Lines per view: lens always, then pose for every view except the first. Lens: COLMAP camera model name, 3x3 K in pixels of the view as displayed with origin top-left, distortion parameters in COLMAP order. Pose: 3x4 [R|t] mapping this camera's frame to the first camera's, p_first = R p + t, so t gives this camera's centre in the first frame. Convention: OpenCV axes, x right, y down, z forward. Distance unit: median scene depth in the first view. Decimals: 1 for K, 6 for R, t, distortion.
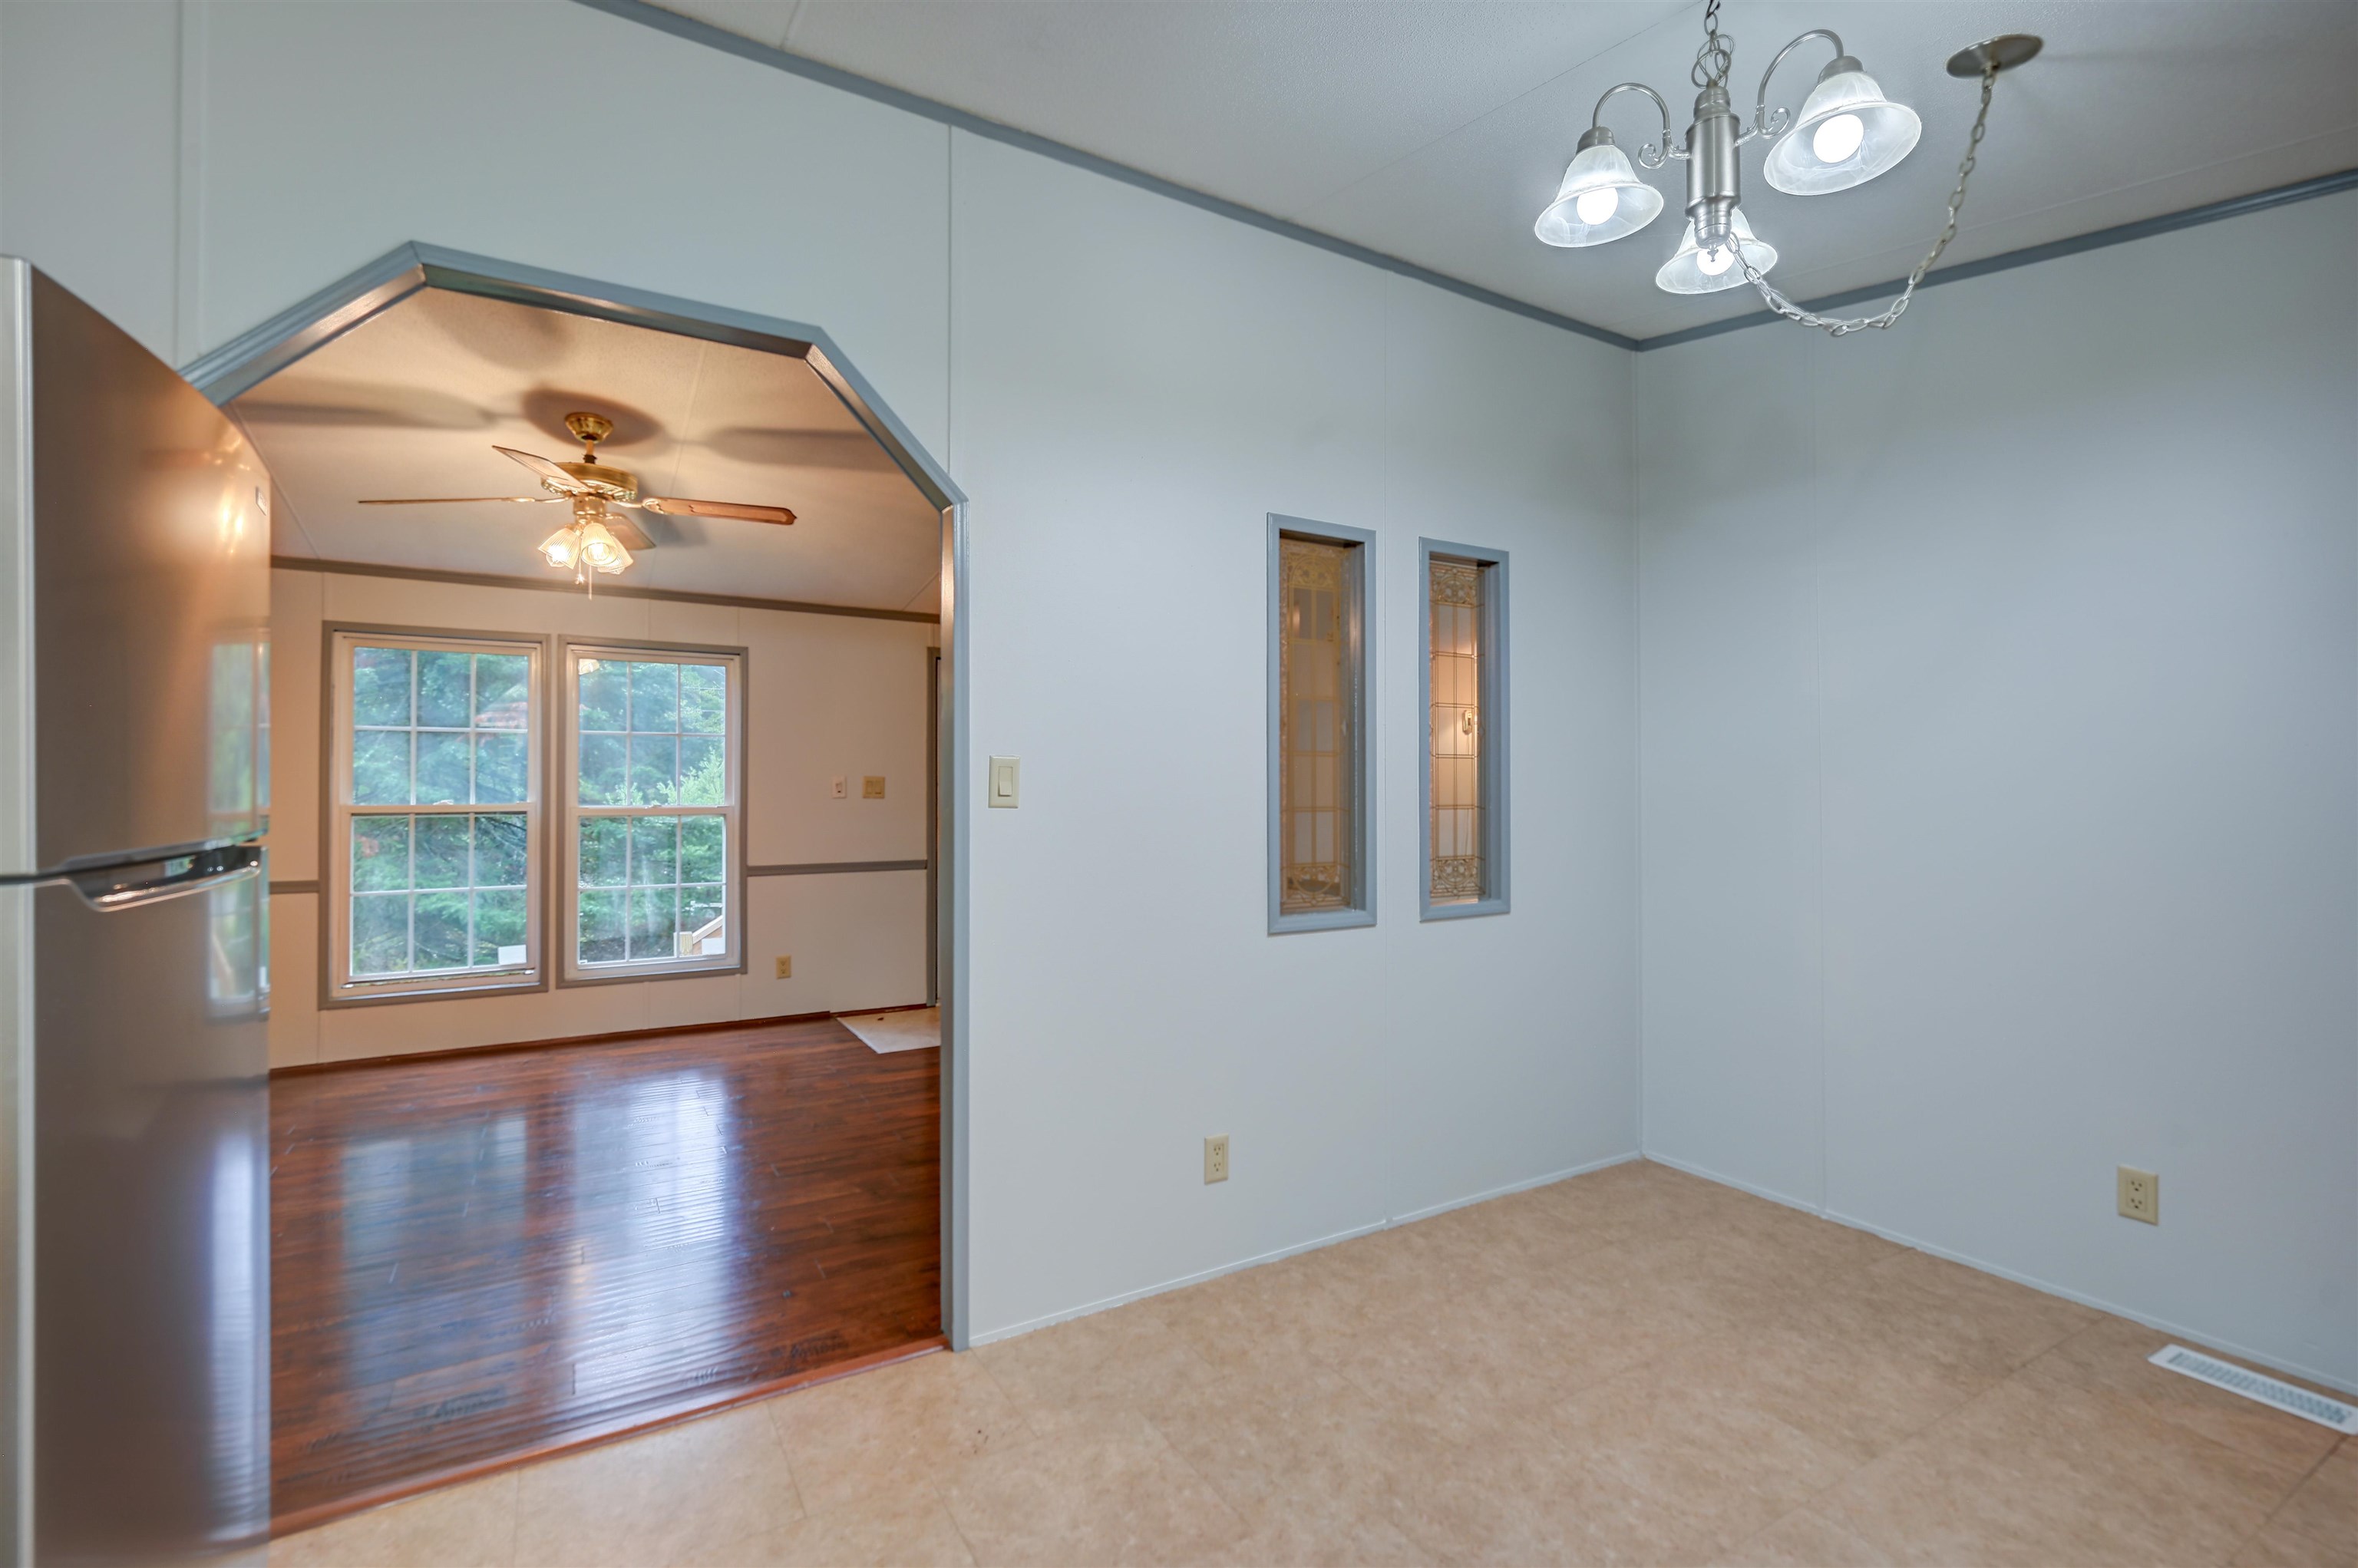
lens RADIAL K [[1048.5, 0, 1177.7], [0, 1048.5, 771.6], [0, 0, 1]] dist [0.000616, 0.000184]
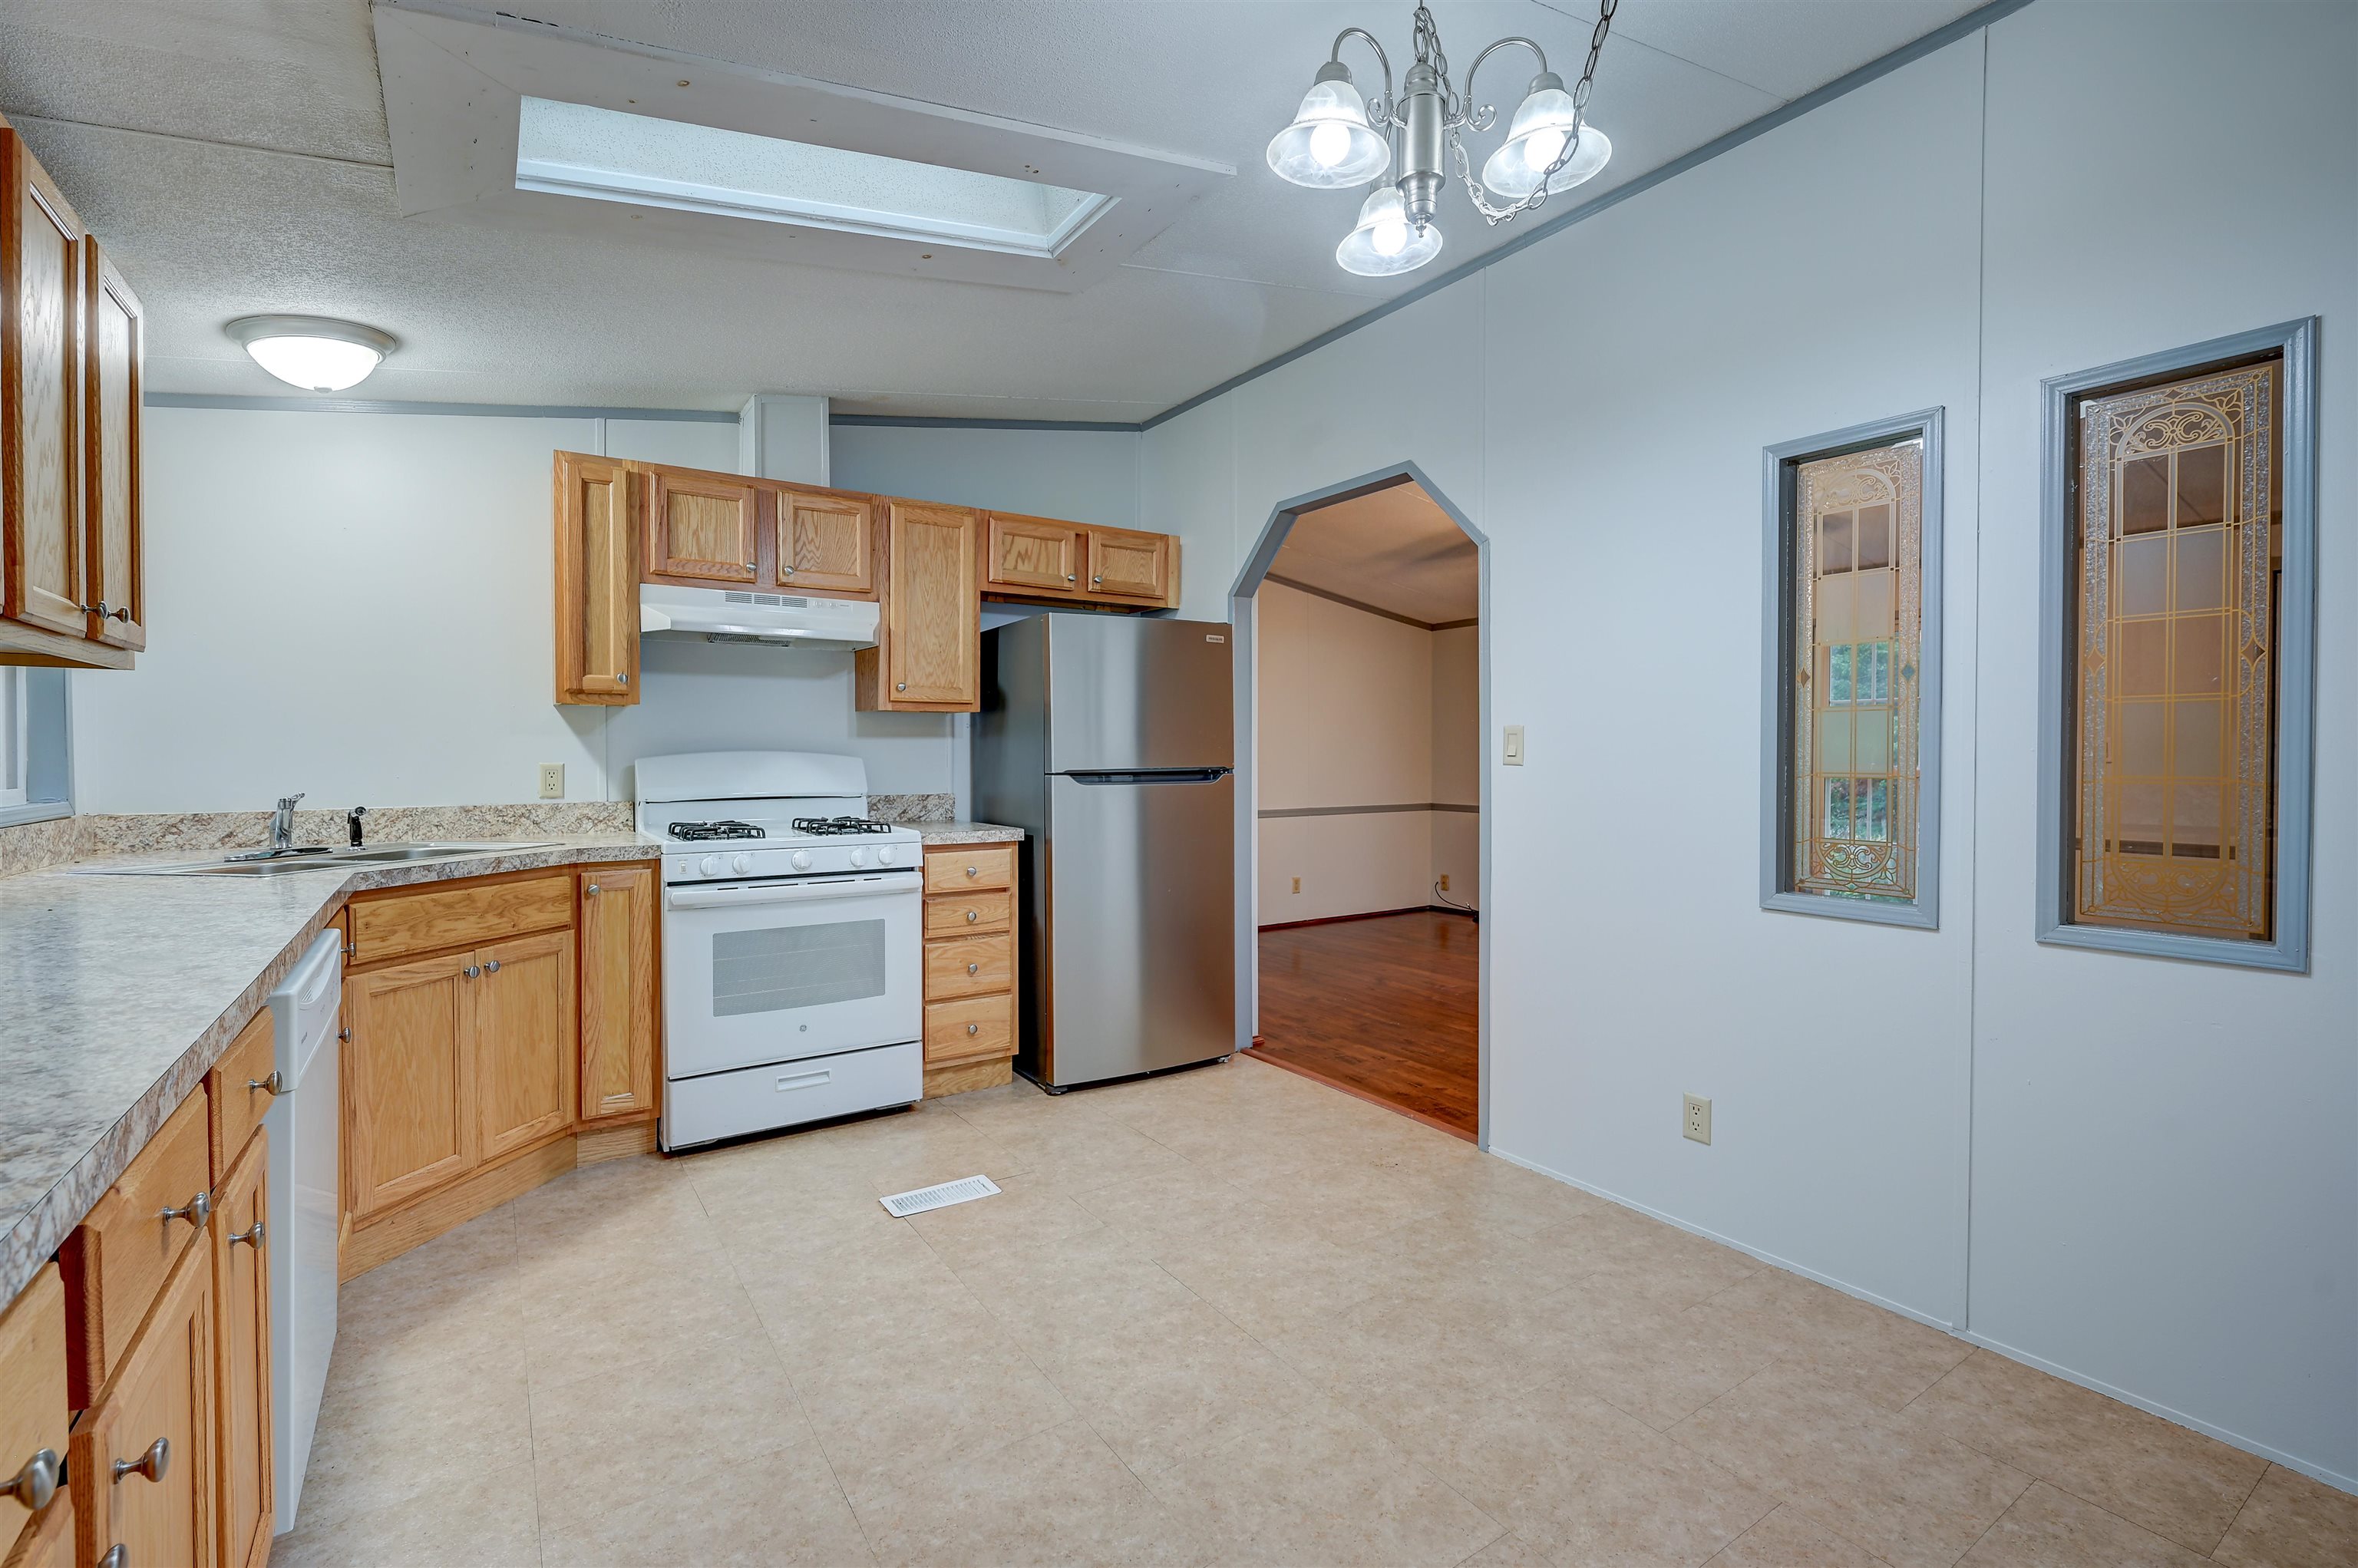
lens RADIAL K [[1067.1, 0, 1203.1], [0, 1067.1, 773.5], [0, 0, 1]] dist [0.001149, 0.000463]
pose [[0.062416, 0.020062, -0.997849, 1.158242], [0.017878, 0.999615, 0.021216, 0.009029], [0.997890, -0.019164, 0.062033, 0.532645]]
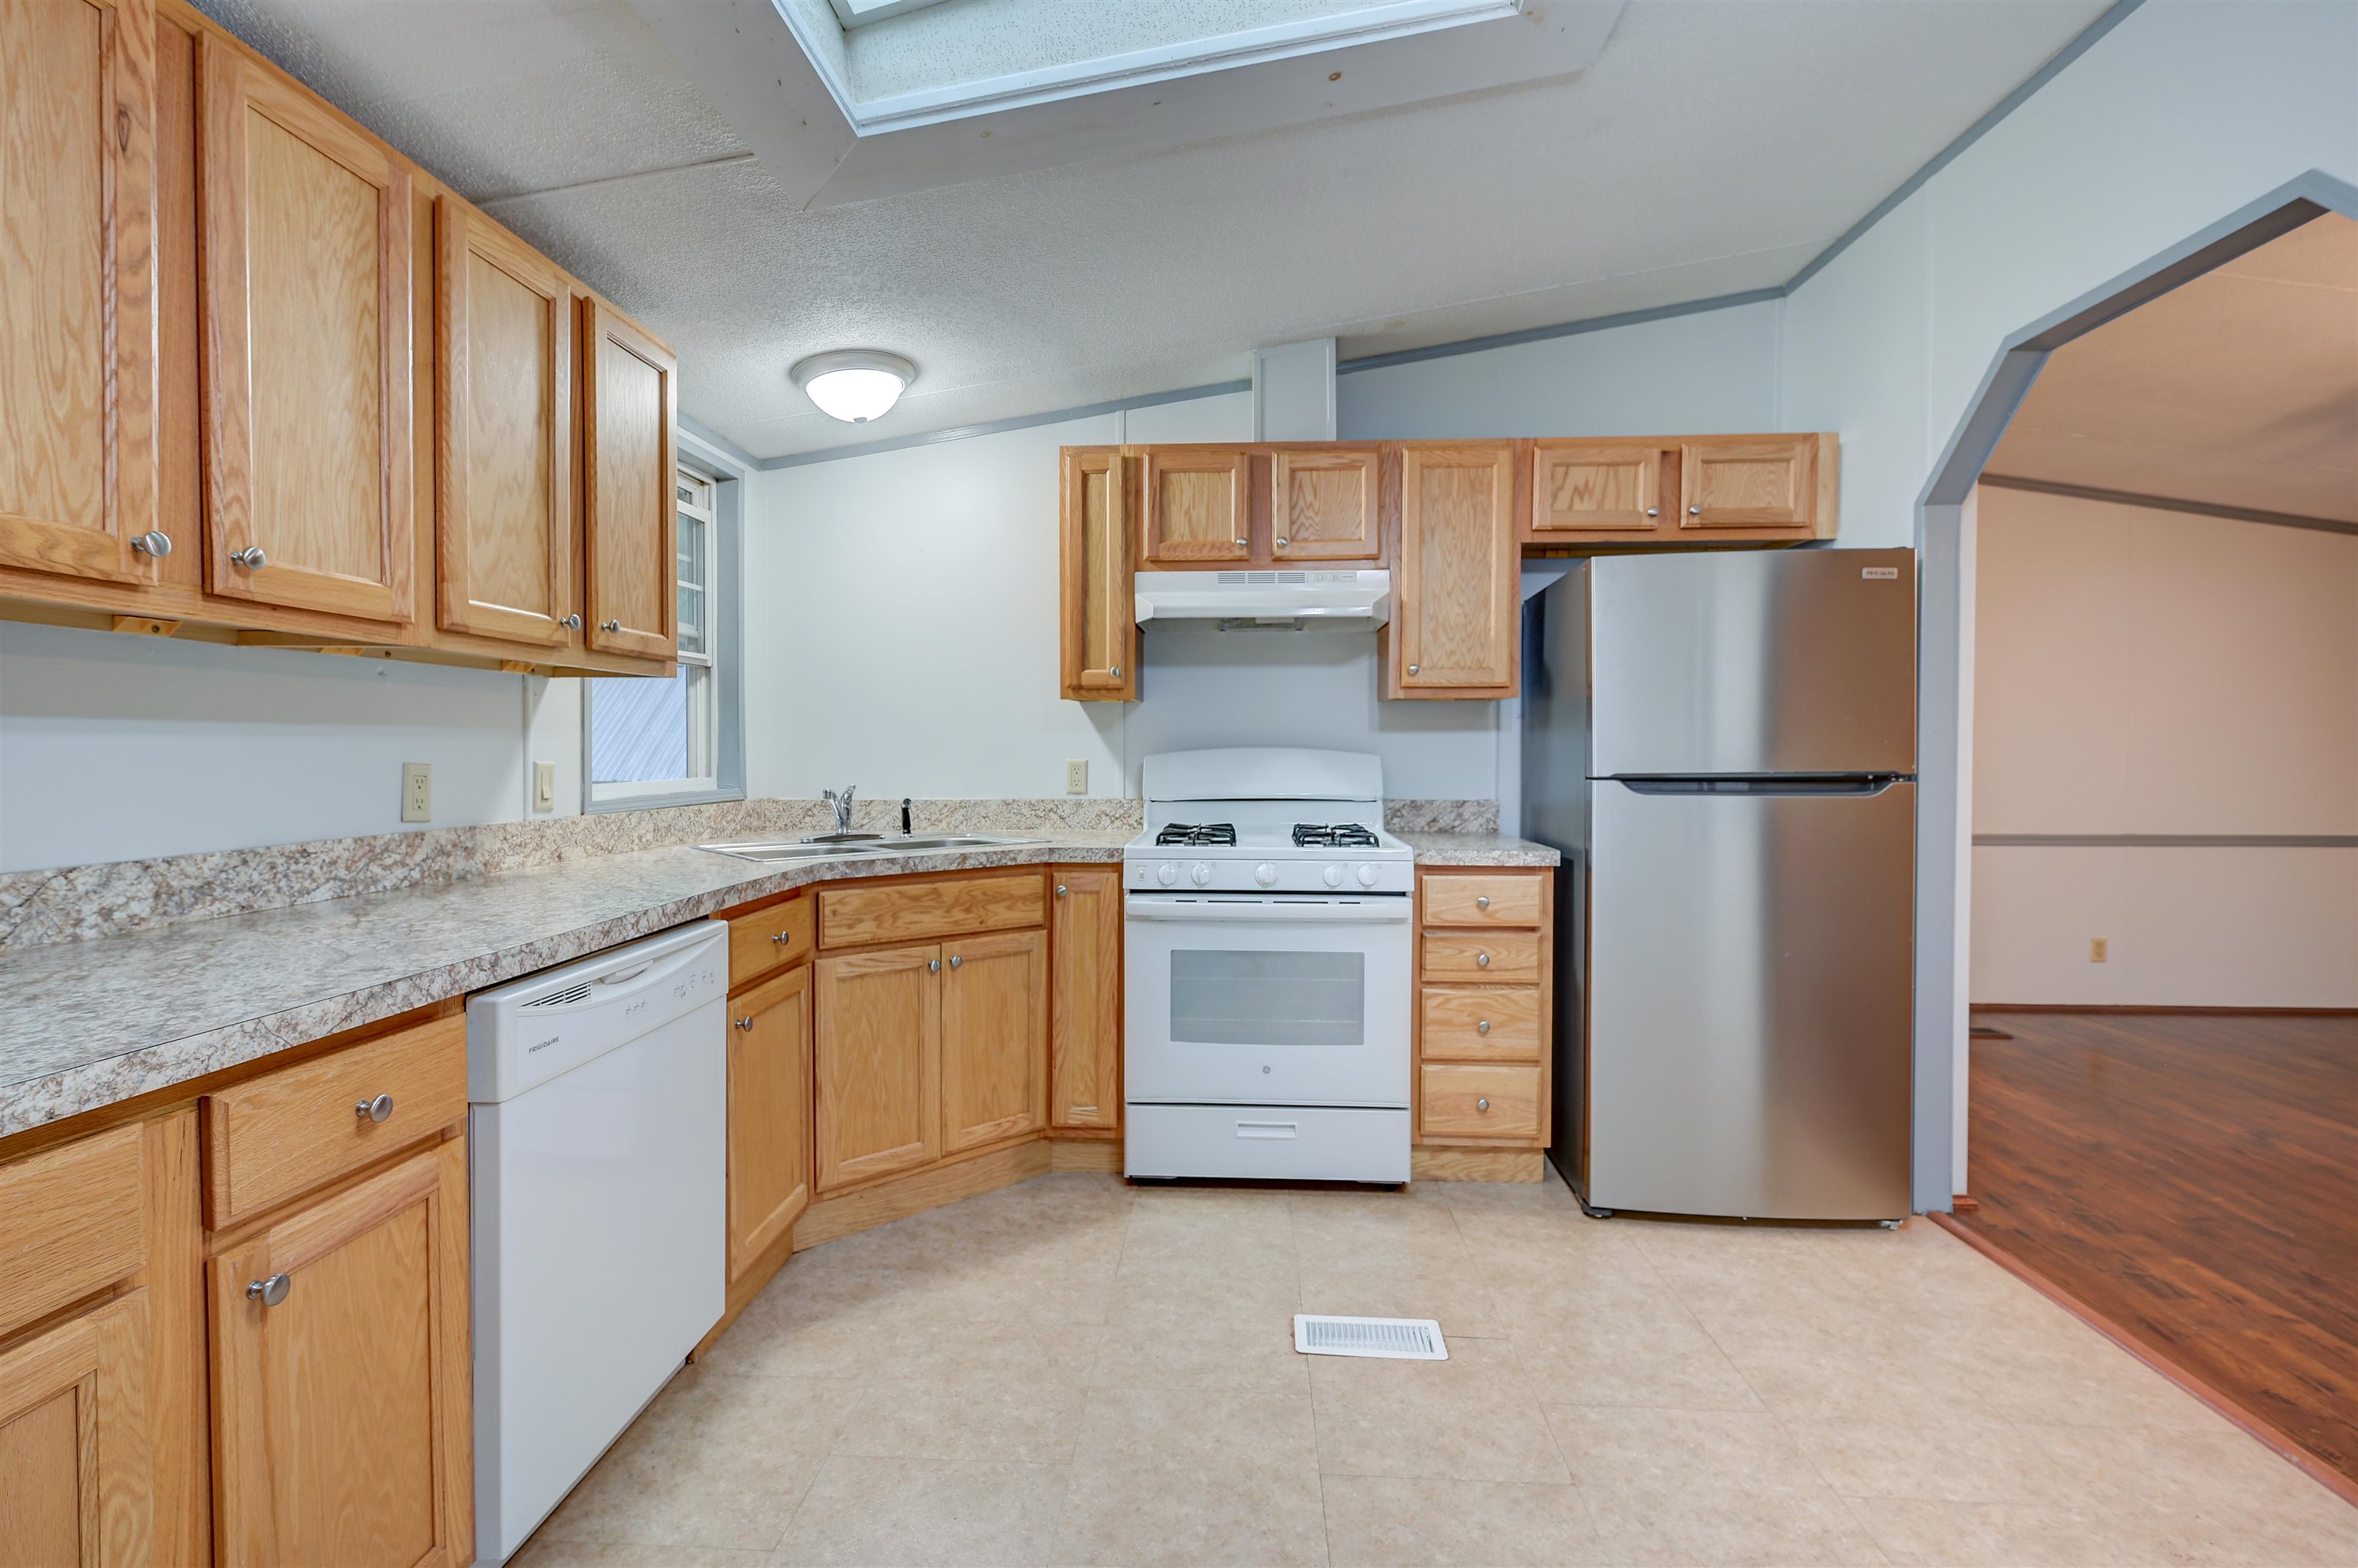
lens RADIAL K [[1048.5, 0, 1177.7], [0, 1048.5, 771.6], [0, 0, 1]] dist [0.000616, 0.000184]
pose [[-0.570540, 0.017431, -0.821085, 0.755565], [0.014680, 0.999831, 0.011025, 0.012675], [0.821139, -0.005764, -0.570700, 0.684777]]
